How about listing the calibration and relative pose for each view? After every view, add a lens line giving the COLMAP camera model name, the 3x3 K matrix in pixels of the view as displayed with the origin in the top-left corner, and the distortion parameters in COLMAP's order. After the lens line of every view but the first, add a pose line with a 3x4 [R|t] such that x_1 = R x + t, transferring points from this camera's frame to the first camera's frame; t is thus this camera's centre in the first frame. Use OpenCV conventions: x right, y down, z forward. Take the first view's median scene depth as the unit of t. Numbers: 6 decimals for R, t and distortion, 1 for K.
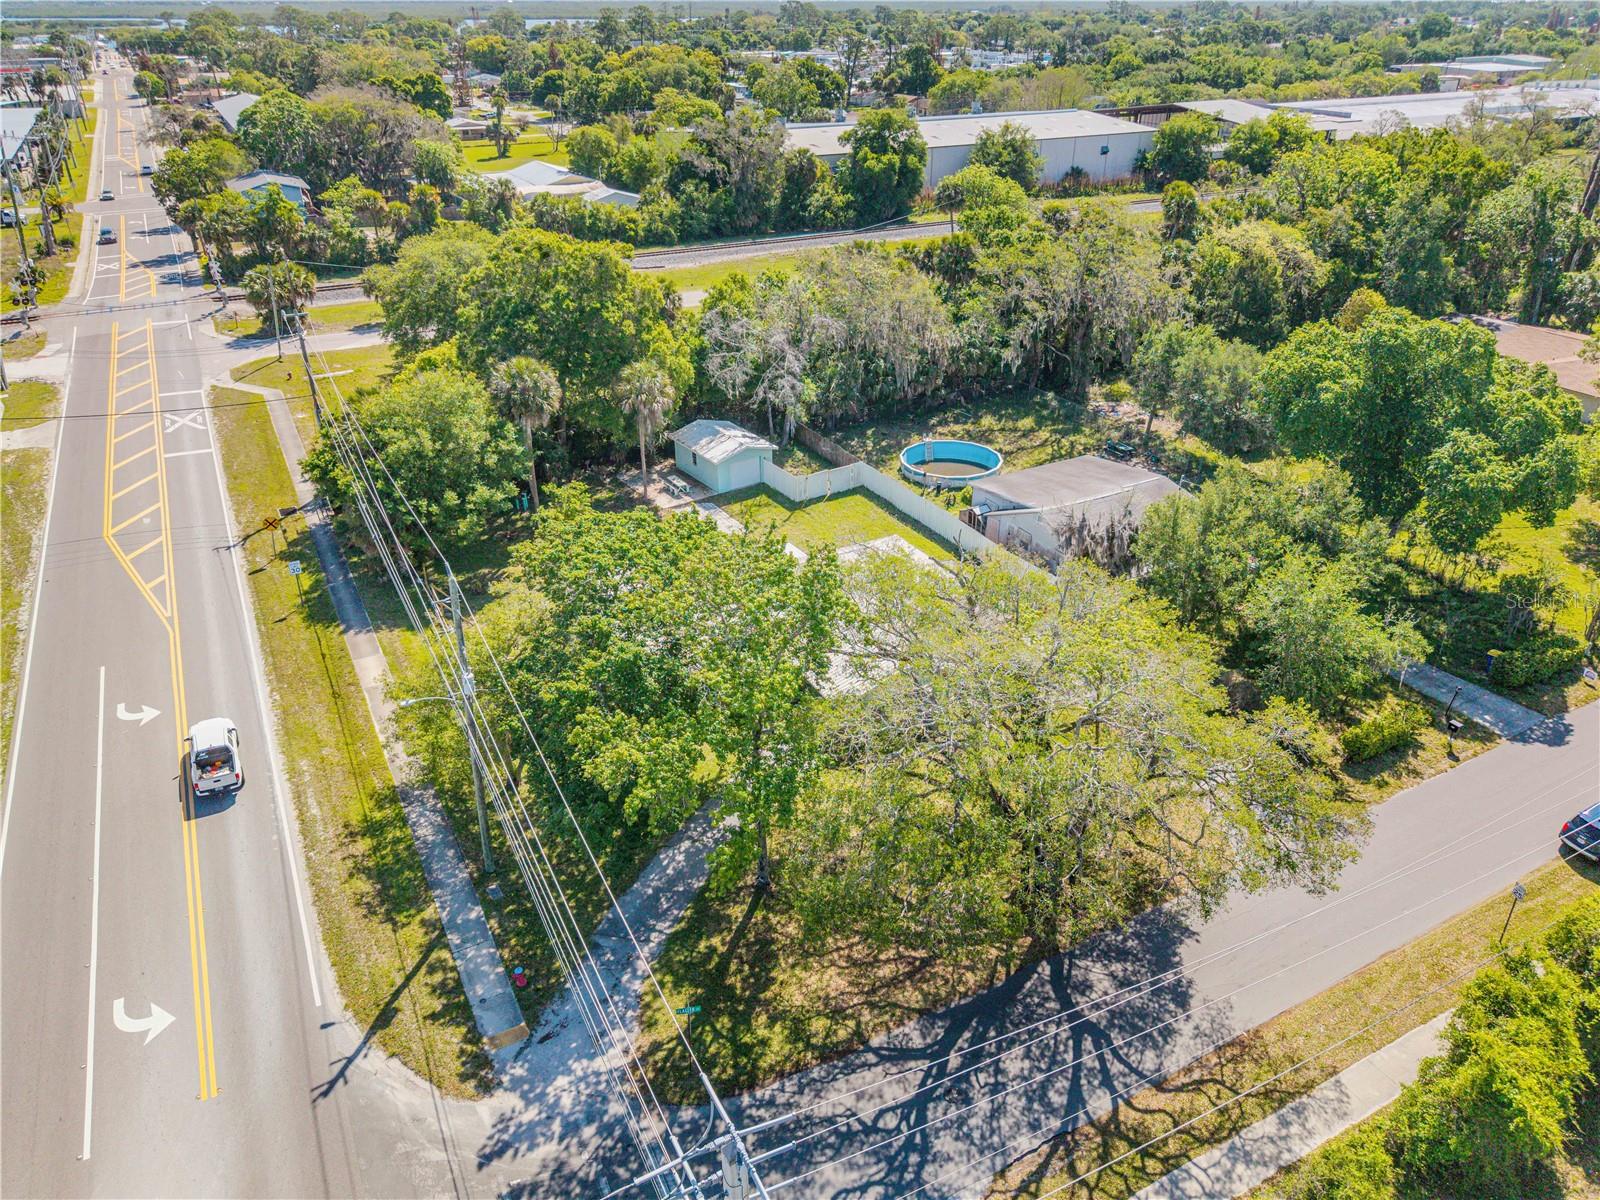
lens RADIAL K [[1102.5, 0, 811.1], [0, 1102.5, 619.8], [0, 0, 1]] dist [0.073343, -0.098627]
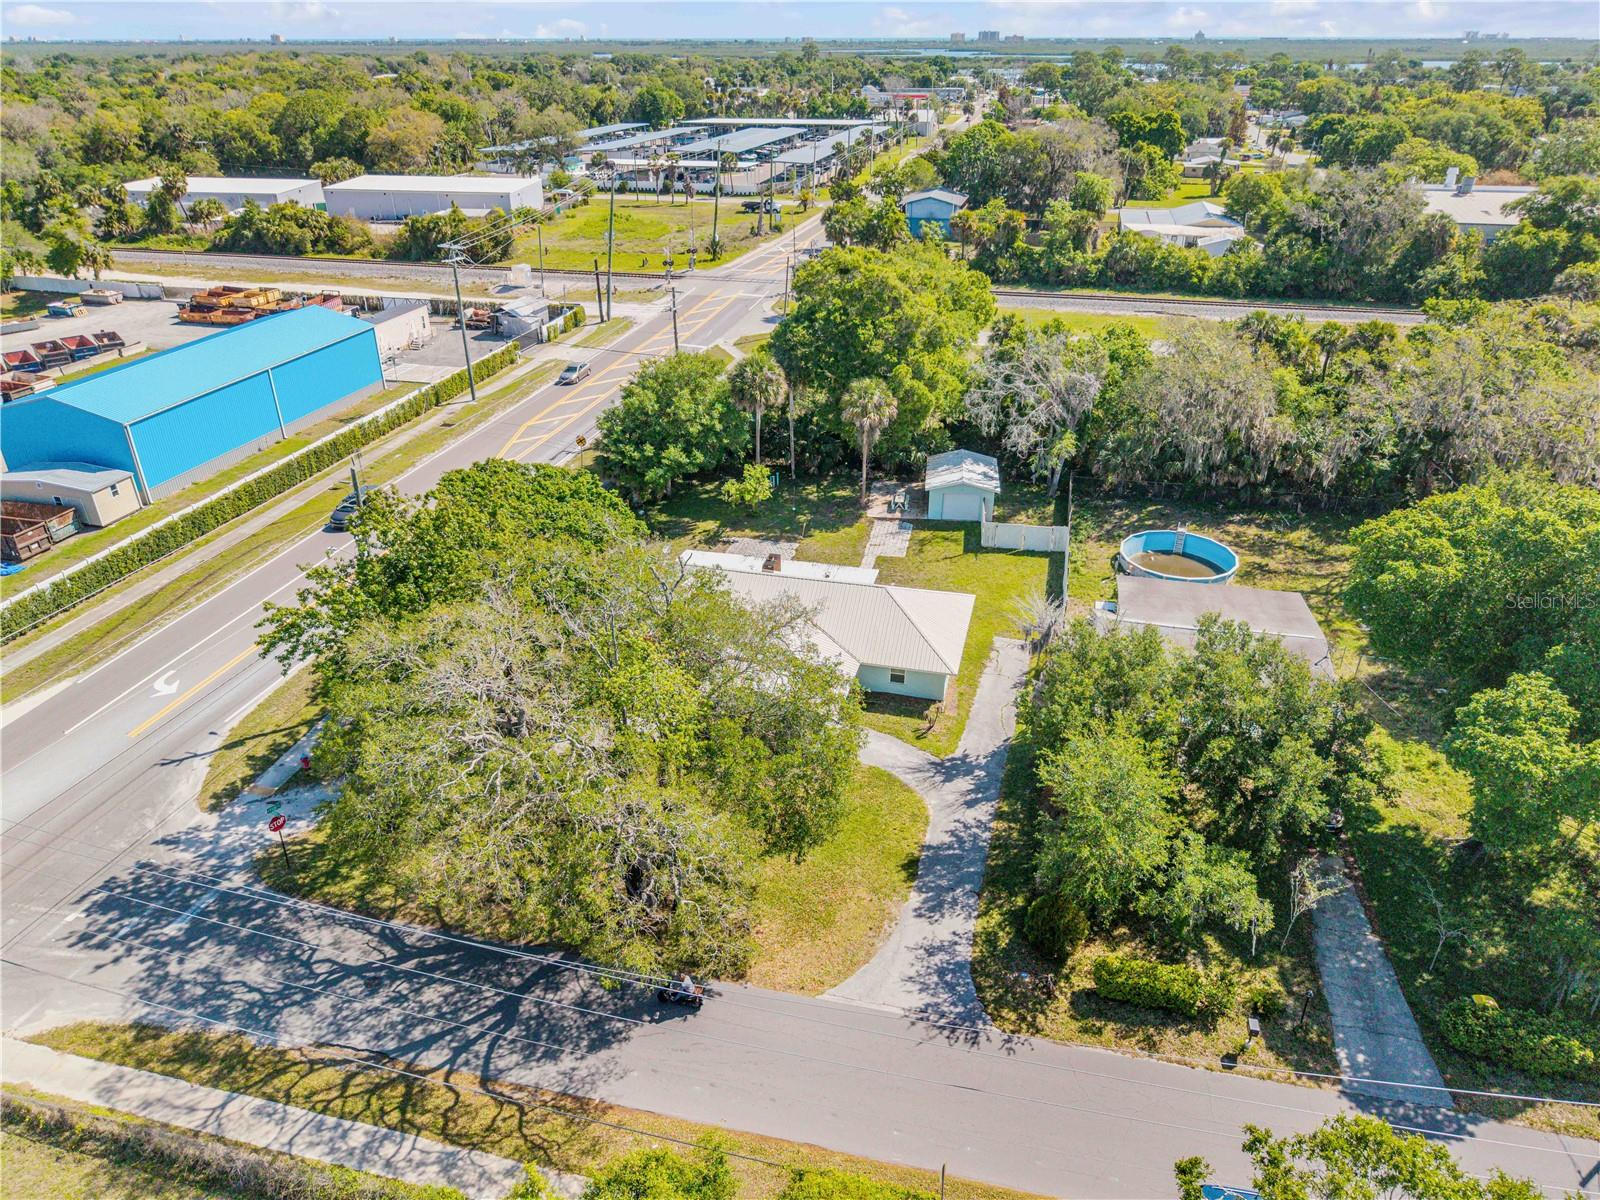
lens RADIAL K [[1088.1, 0, 800.0], [0, 1088.1, 600.0], [0, 0, 1]] dist [0.010114, -0.002837]
pose [[0.737740, 0.311142, -0.599108, 0.449625], [-0.331194, 0.940130, 0.080417, -0.083441], [0.588260, 0.139094, 0.796620, 0.132940]]
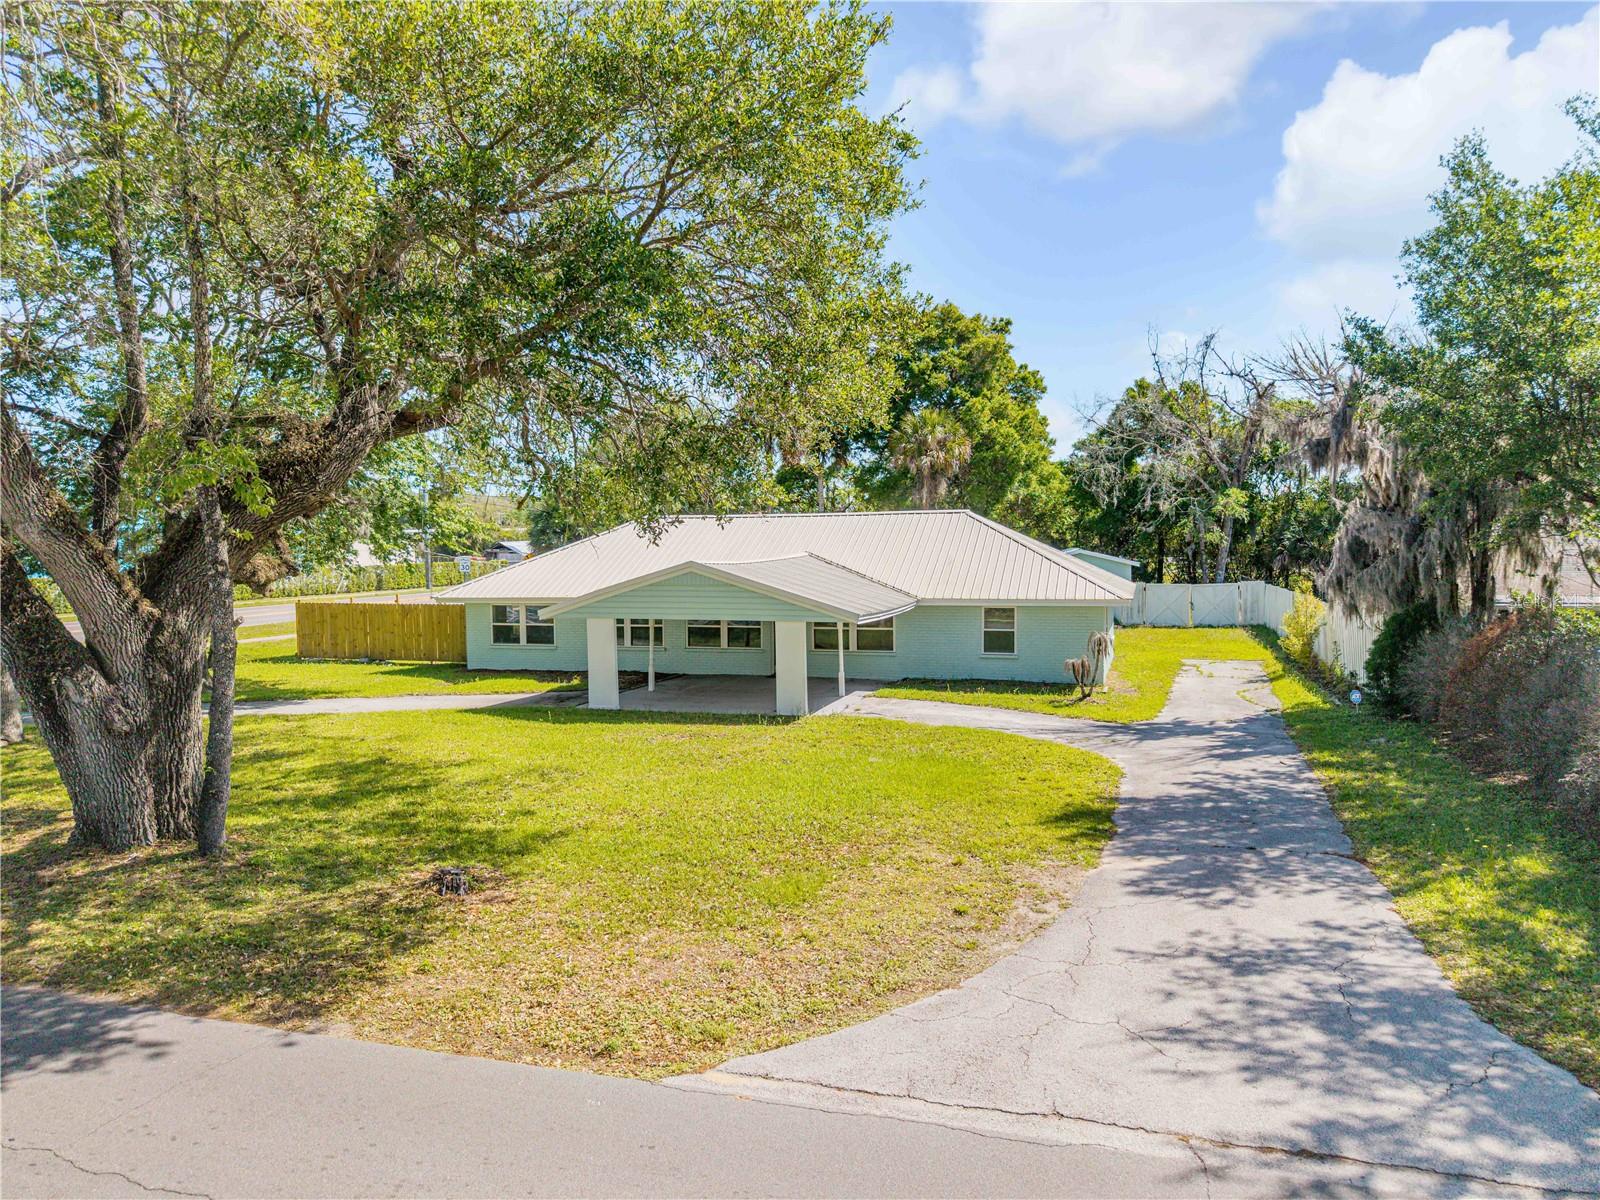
lens RADIAL K [[1085.2, 0, 797.4], [0, 1085.2, 602.3], [0, 0, 1]] dist [0.006760, -0.002781]
pose [[0.690649, 0.025640, -0.722736, 0.283721], [-0.339572, 0.893850, -0.292786, 0.111575], [0.638510, 0.447633, 0.626042, 0.493384]]
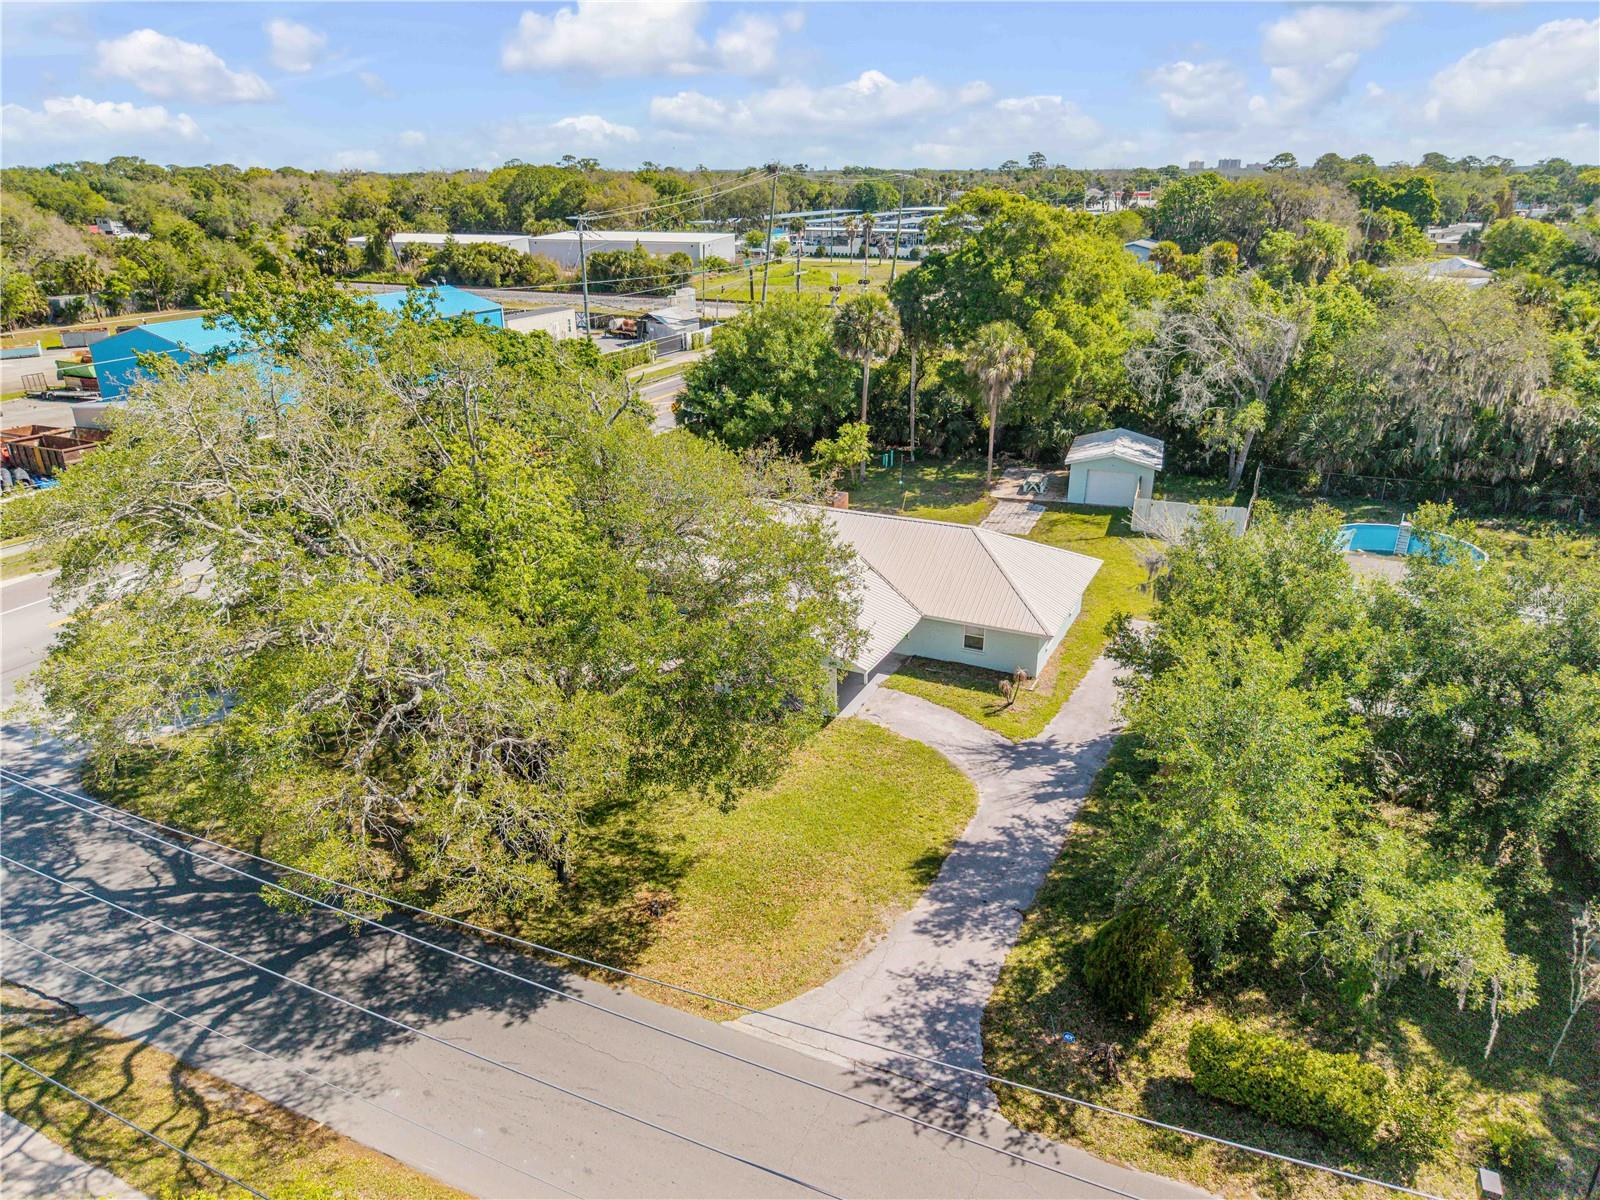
lens RADIAL K [[1085.2, 0, 797.4], [0, 1085.2, 602.3], [0, 0, 1]] dist [0.006760, -0.002781]
pose [[0.587326, 0.298287, -0.752378, 0.423307], [-0.394469, 0.917219, 0.055708, -0.011290], [0.706713, 0.264071, 0.656372, 0.339434]]
